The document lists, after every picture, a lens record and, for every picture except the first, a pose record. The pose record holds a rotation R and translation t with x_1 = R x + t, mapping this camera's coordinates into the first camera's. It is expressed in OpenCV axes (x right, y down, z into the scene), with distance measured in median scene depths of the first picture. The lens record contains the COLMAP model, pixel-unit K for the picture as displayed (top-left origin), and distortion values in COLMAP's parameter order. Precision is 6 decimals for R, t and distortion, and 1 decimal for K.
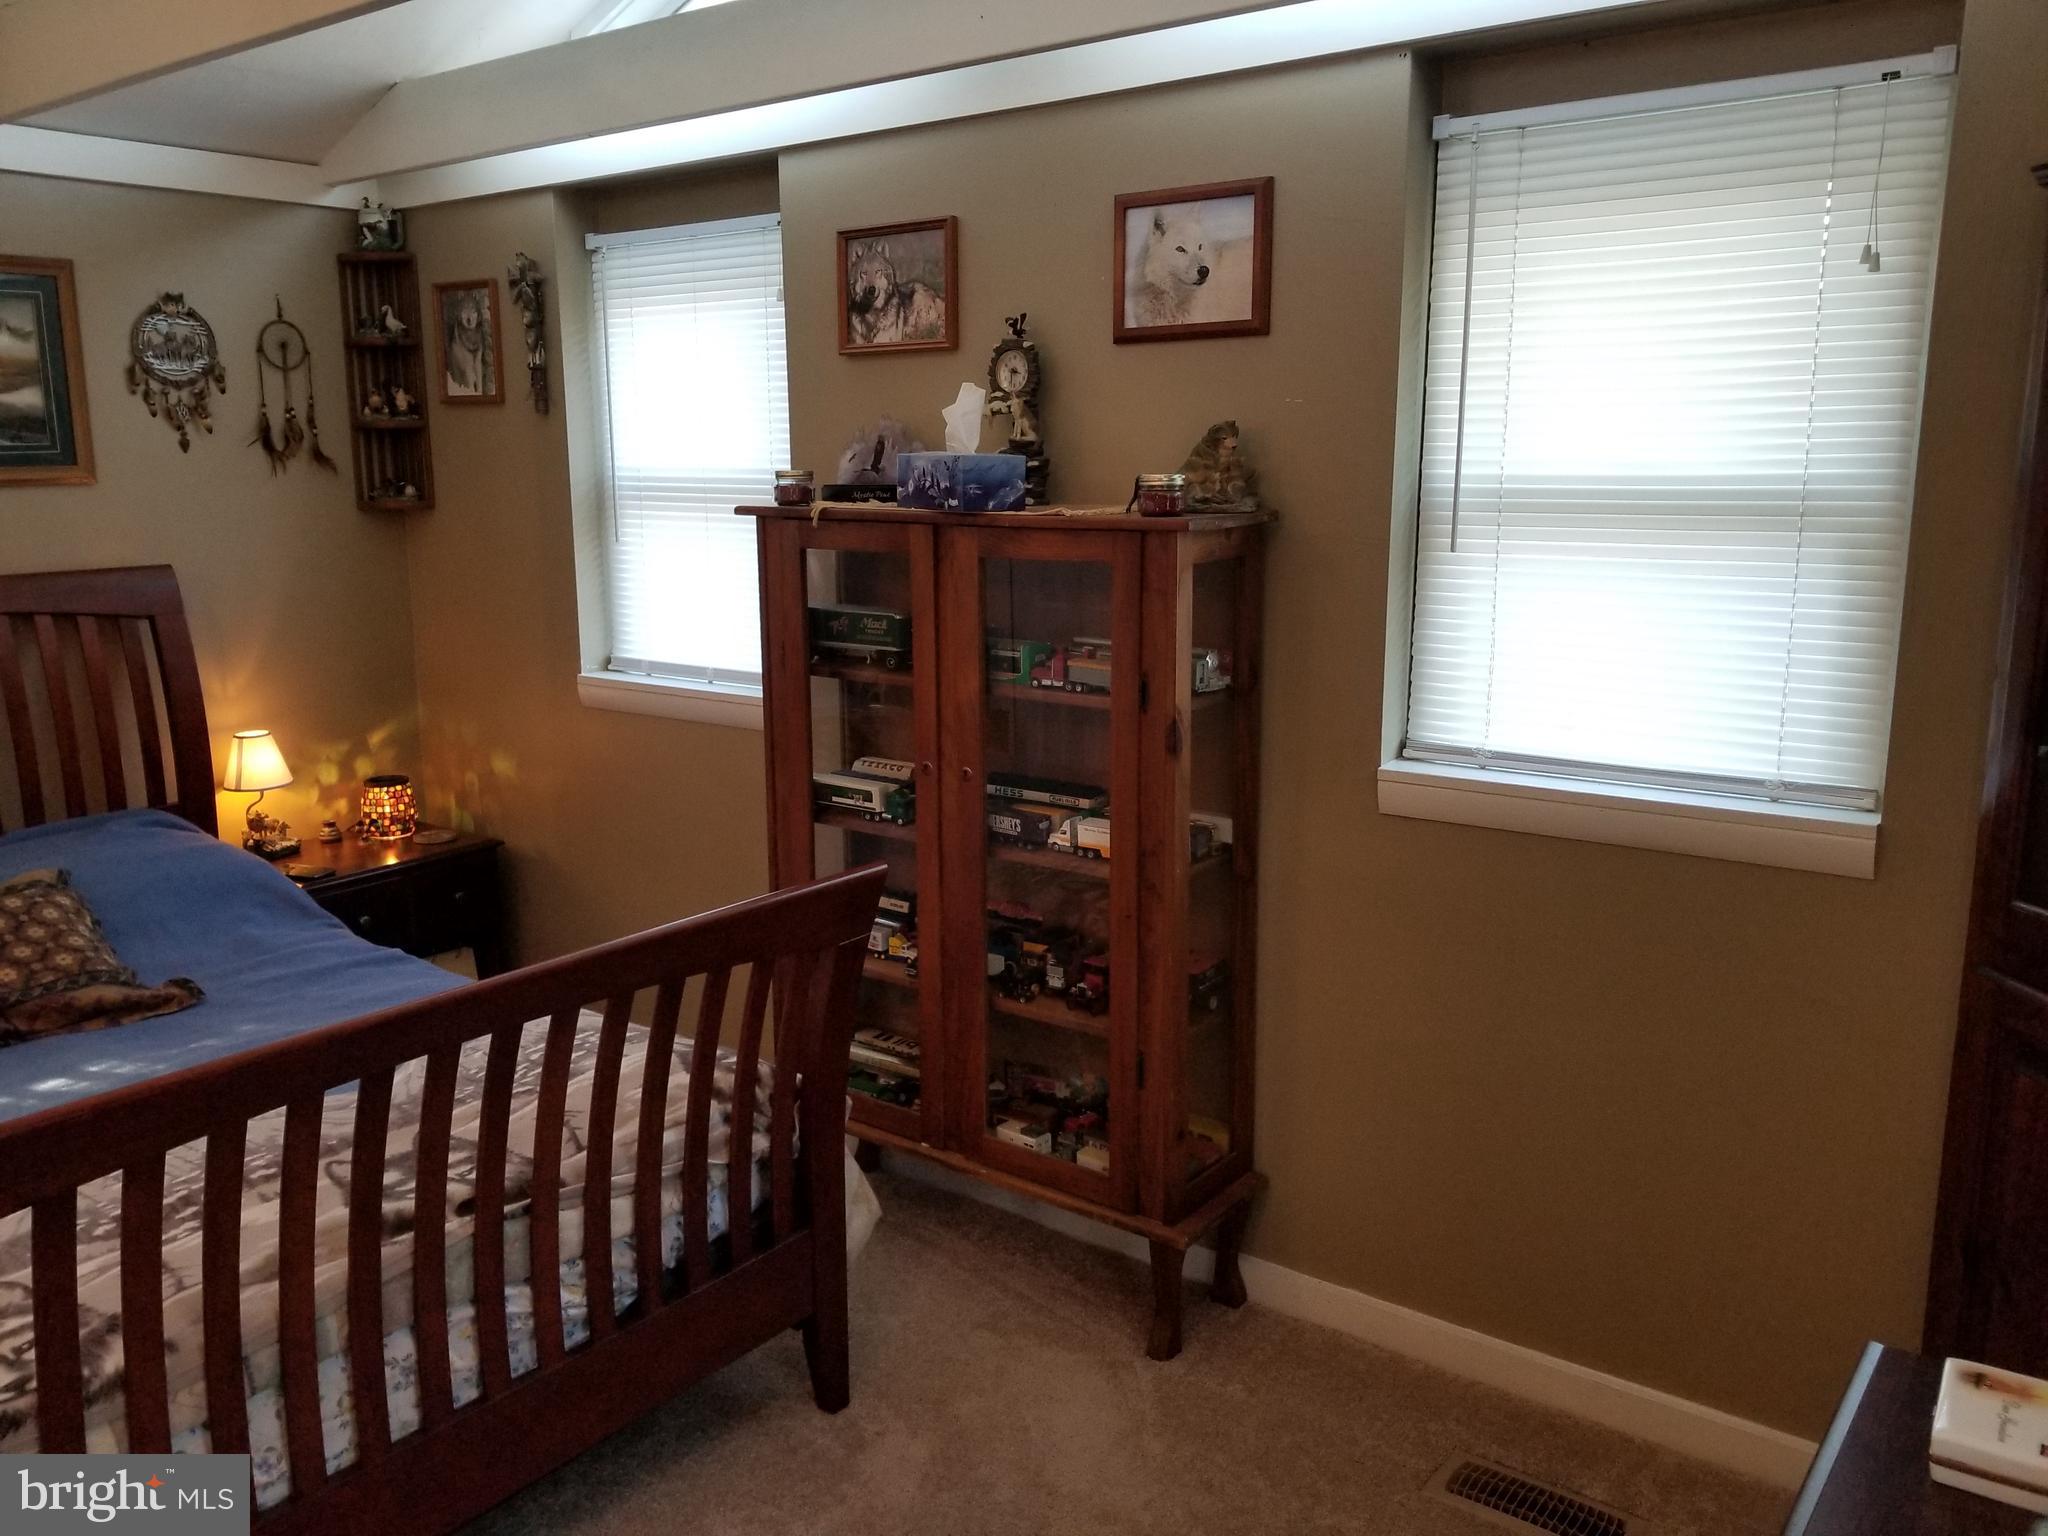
lens RADIAL K [[1593.9, 0, 1024.0], [0, 1593.9, 768.0], [0, 0, 1]] dist [0.063568, -0.128499]
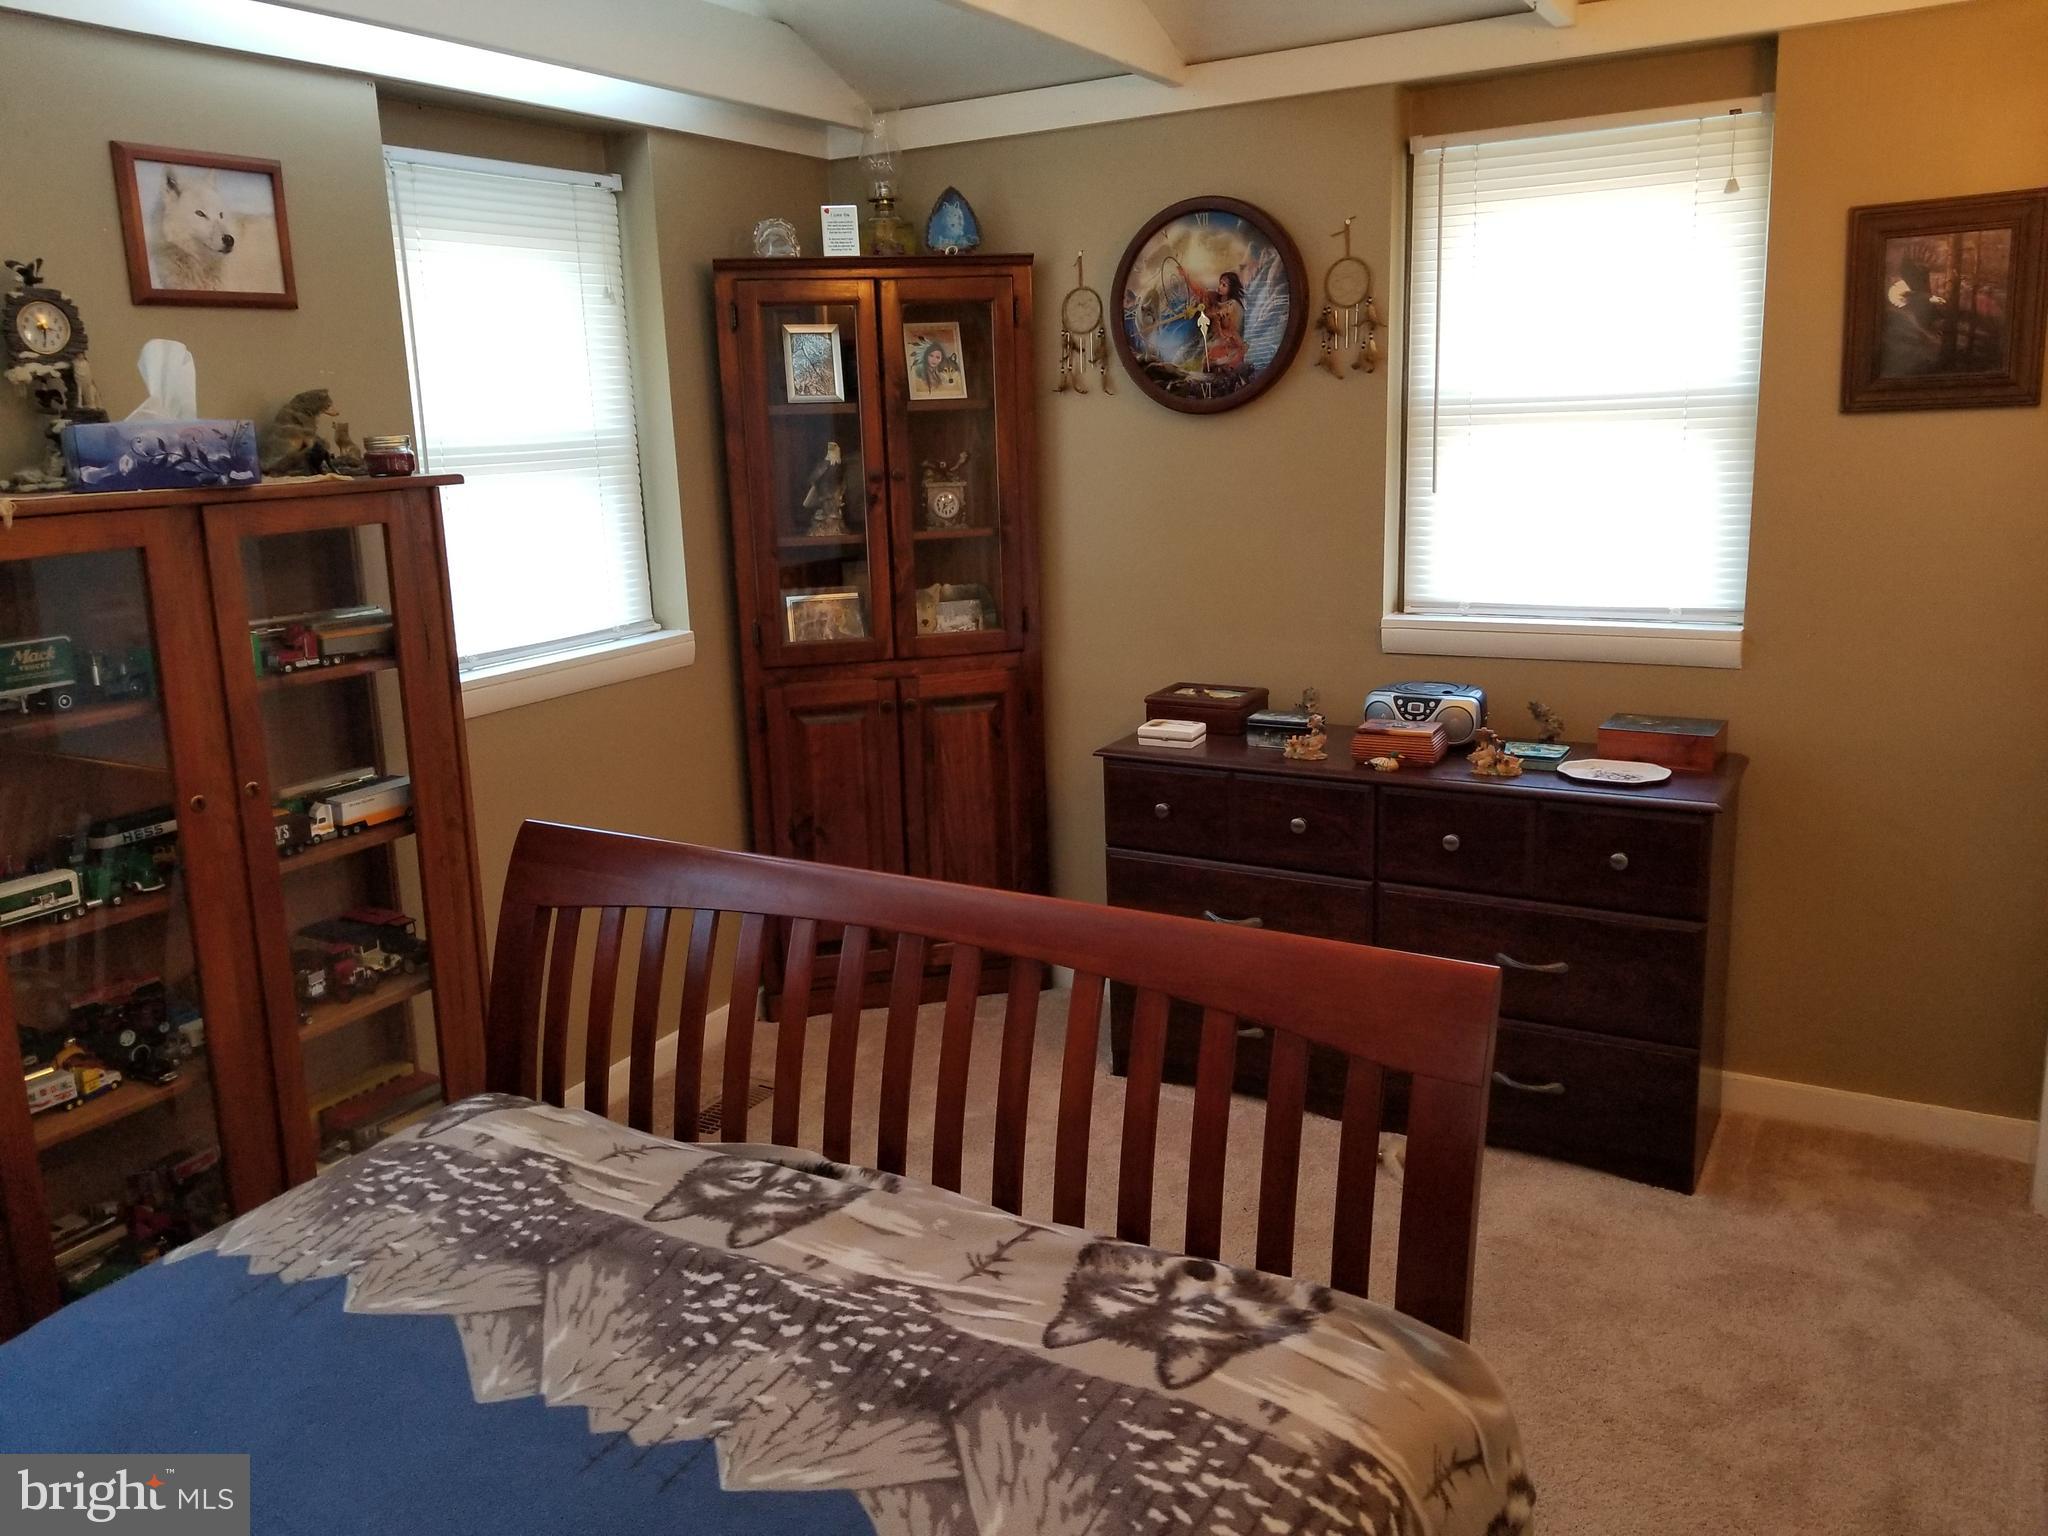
lens RADIAL K [[1593.9, 0, 1024.0], [0, 1593.9, 768.0], [0, 0, 1]] dist [0.063568, -0.128499]
pose [[-0.155708, -0.204654, 0.966370, -0.977740], [0.228682, 0.944257, 0.236818, -0.122378], [-0.960968, 0.257866, -0.100227, 0.701451]]
